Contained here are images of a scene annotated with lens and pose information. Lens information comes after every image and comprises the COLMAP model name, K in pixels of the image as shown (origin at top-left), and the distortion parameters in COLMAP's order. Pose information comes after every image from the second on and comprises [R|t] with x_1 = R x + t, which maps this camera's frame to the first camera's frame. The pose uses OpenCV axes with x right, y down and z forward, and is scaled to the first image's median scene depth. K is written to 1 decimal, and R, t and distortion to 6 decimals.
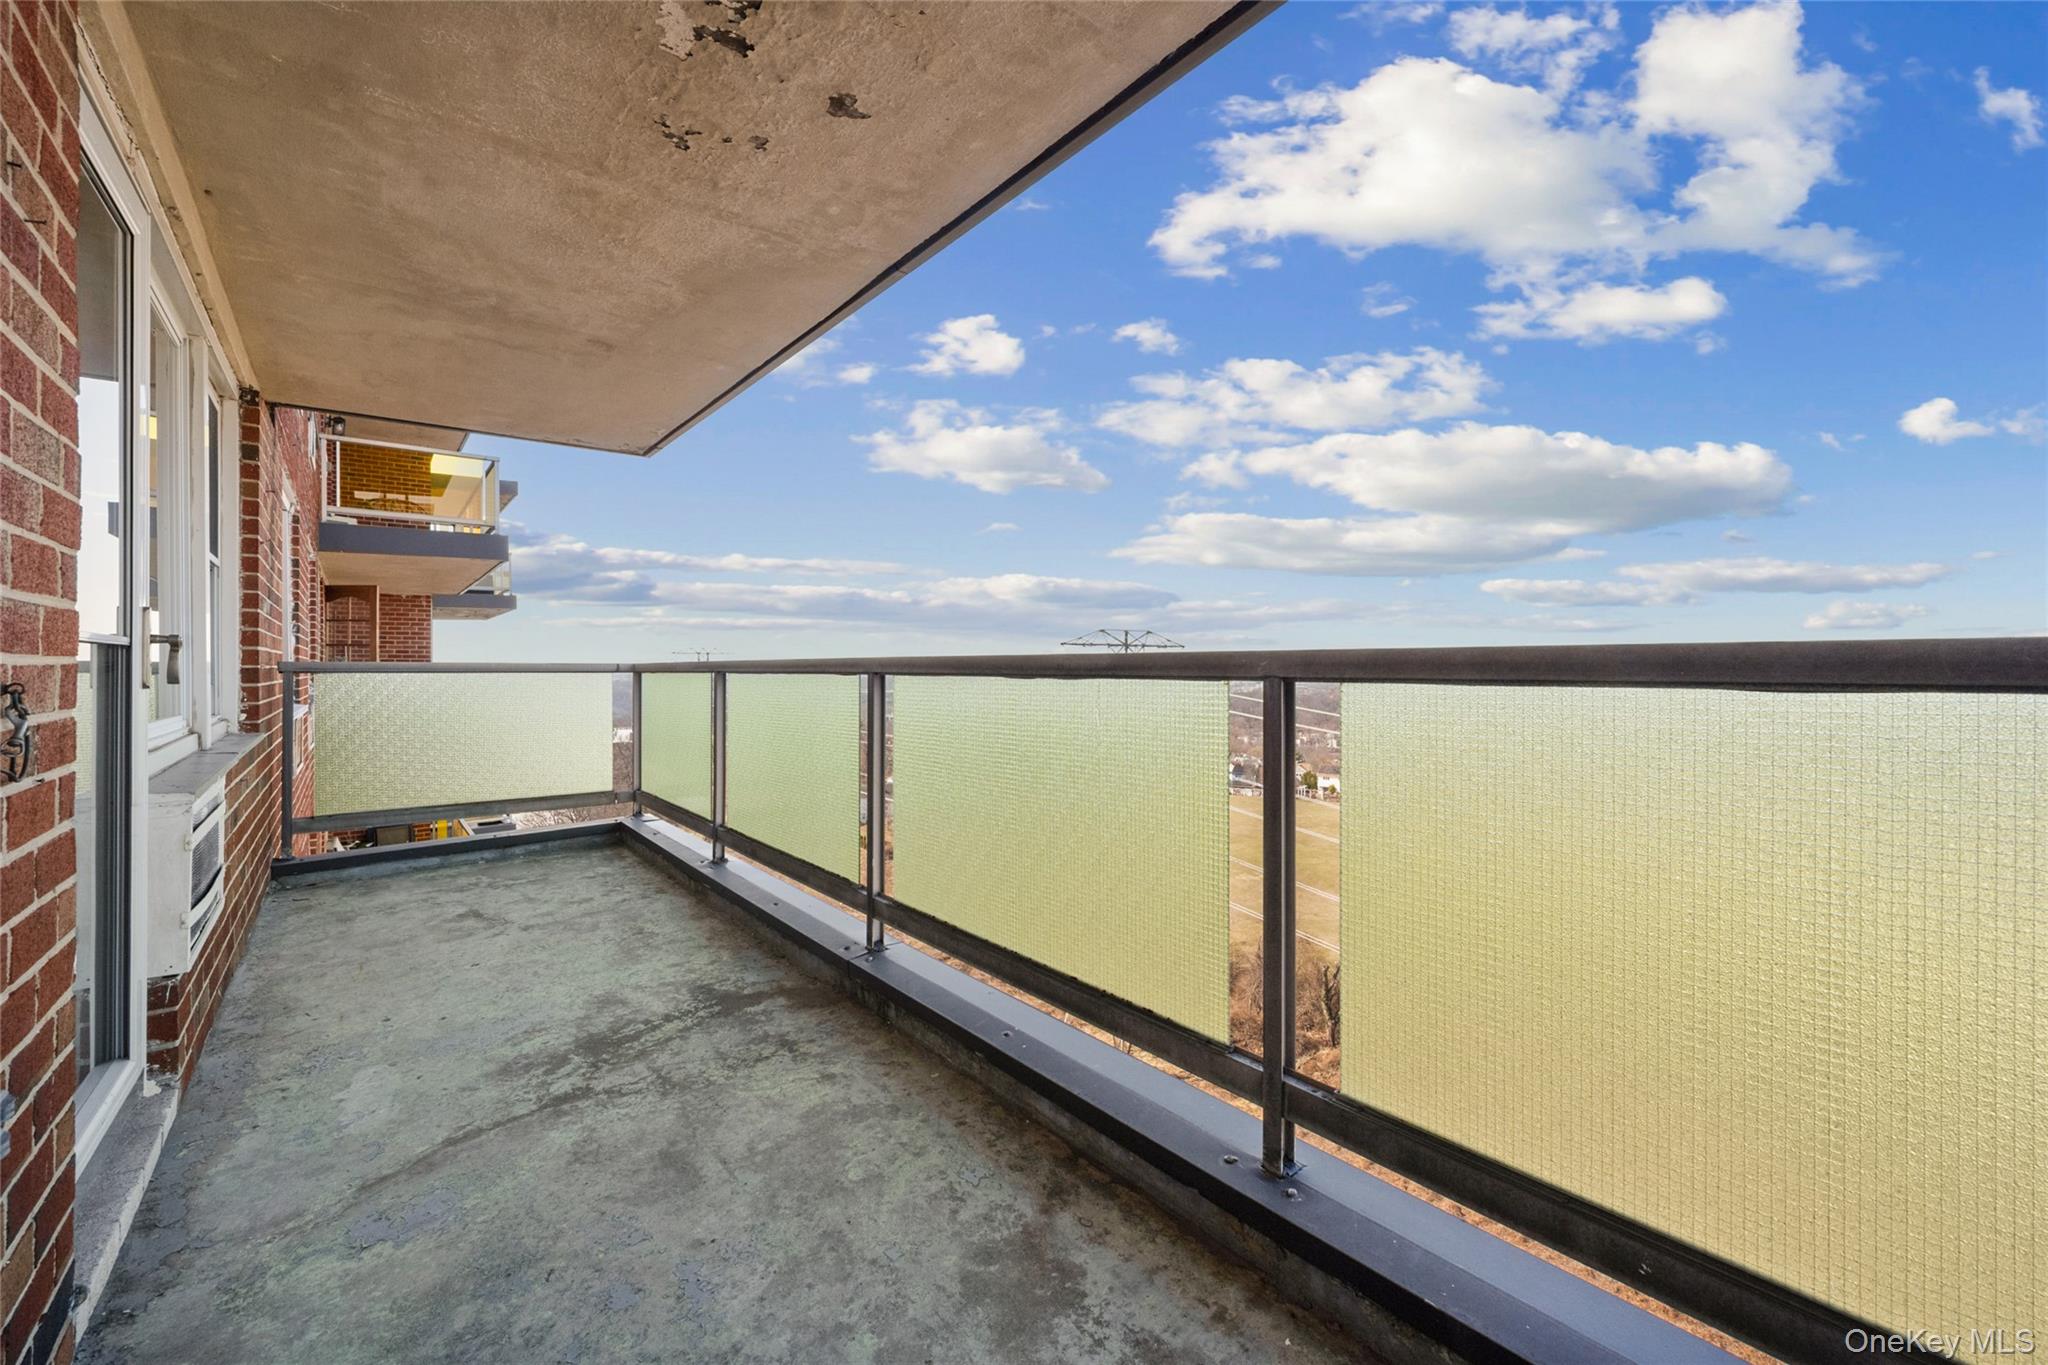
lens RADIAL K [[821.3, 0, 1026.7], [0, 821.3, 671.0], [0, 0, 1]] dist [-0.003744, 0.001474]
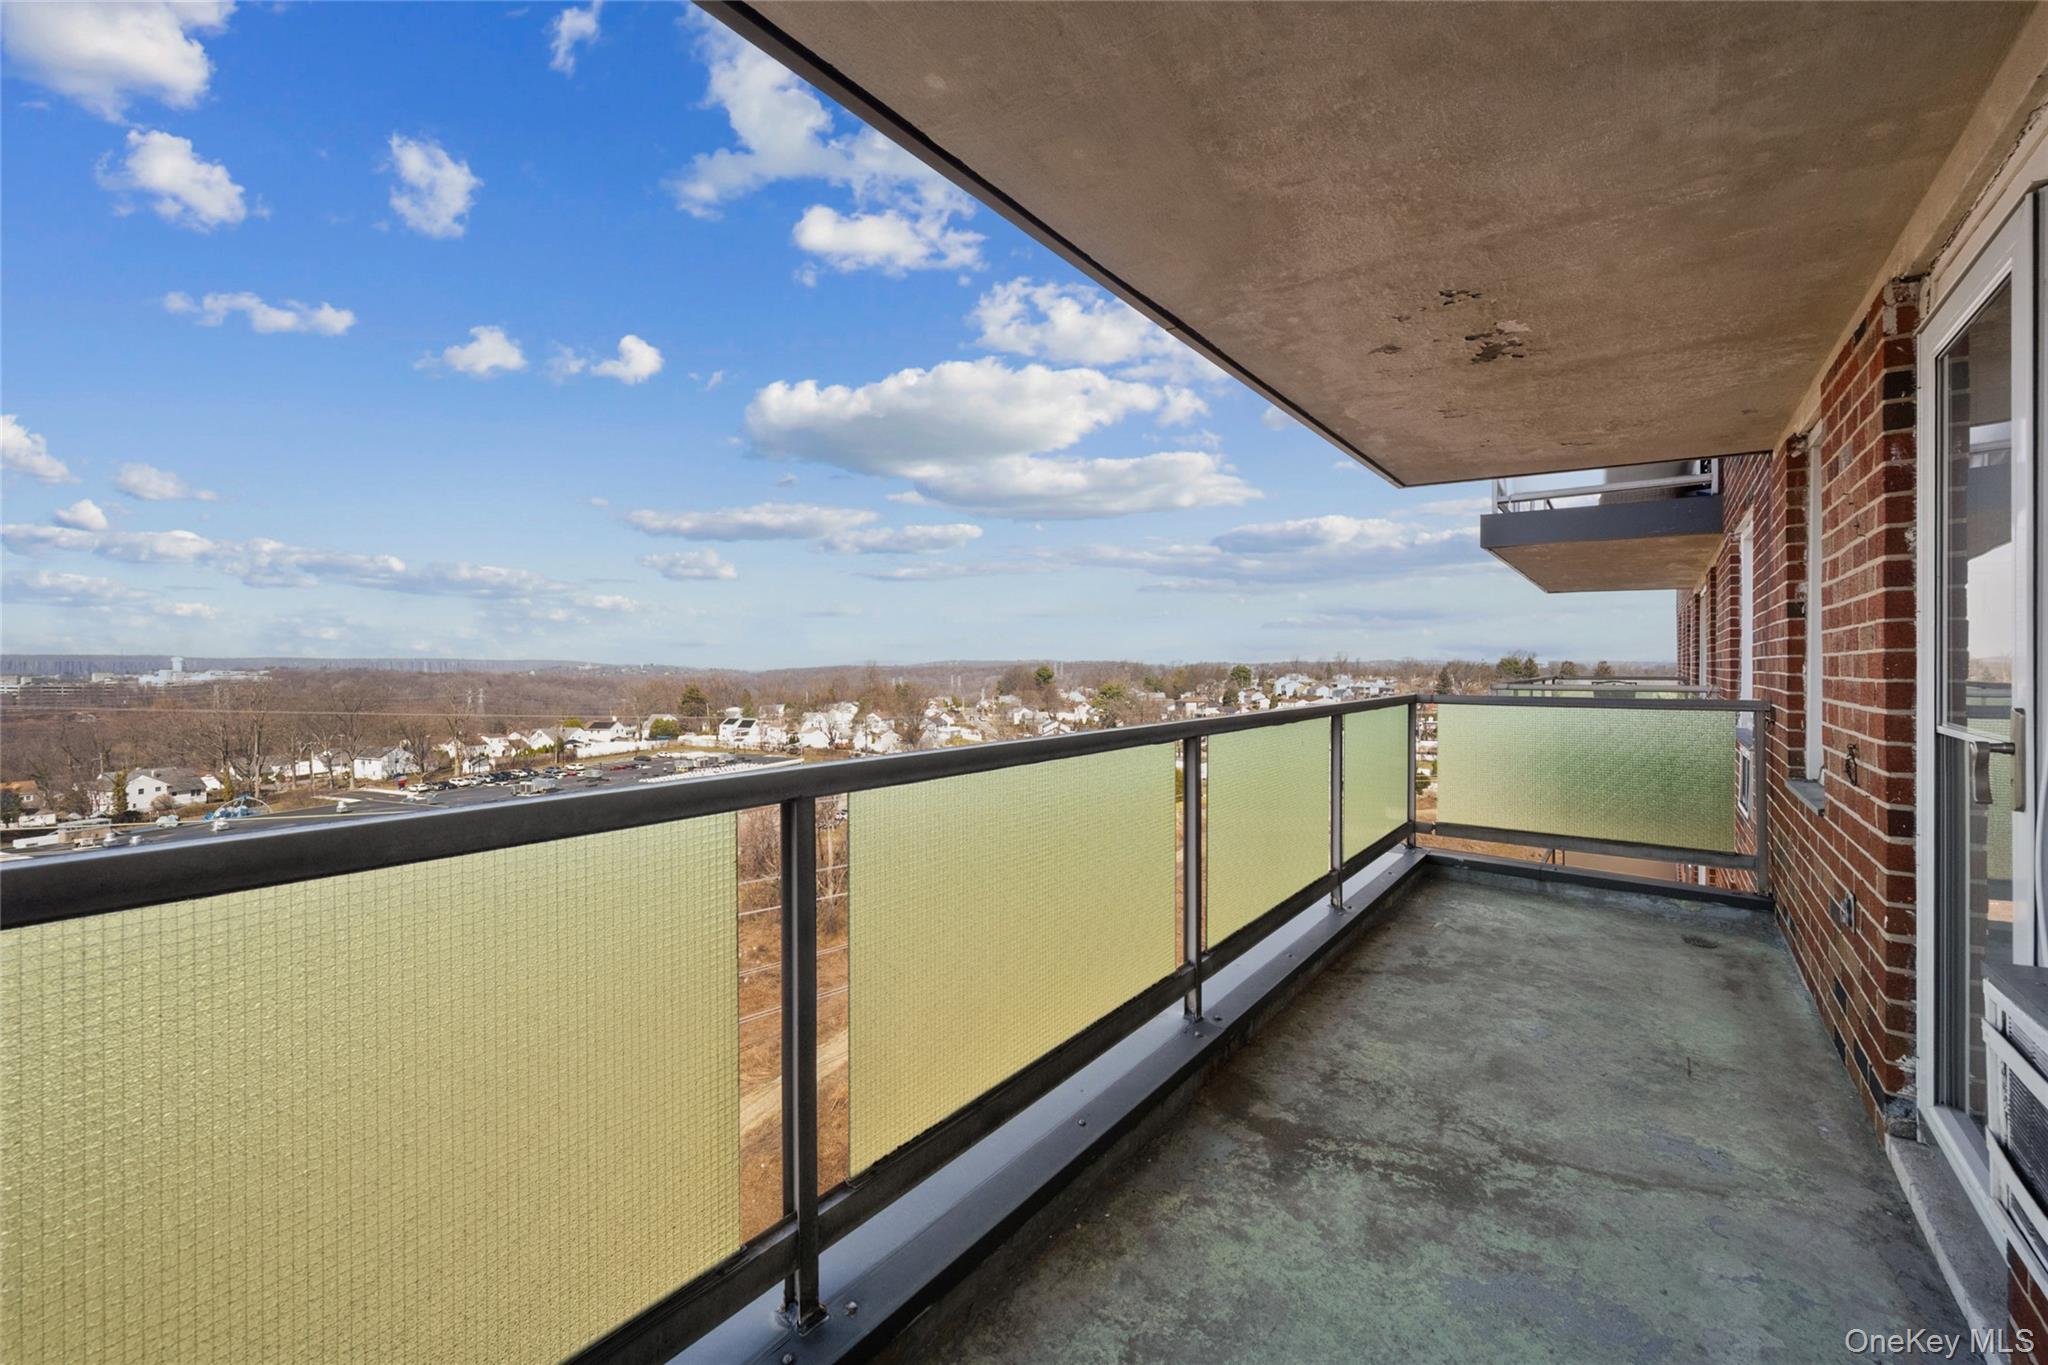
lens RADIAL K [[821.3, 0, 1027.0], [0, 821.3, 670.7], [0, 0, 1]] dist [-0.003744, 0.001474]
pose [[-0.234845, -0.006967, 0.972008, -1.340767], [0.005089, 0.999952, 0.008397, -0.105464], [-0.972019, 0.006919, -0.234798, 1.753766]]
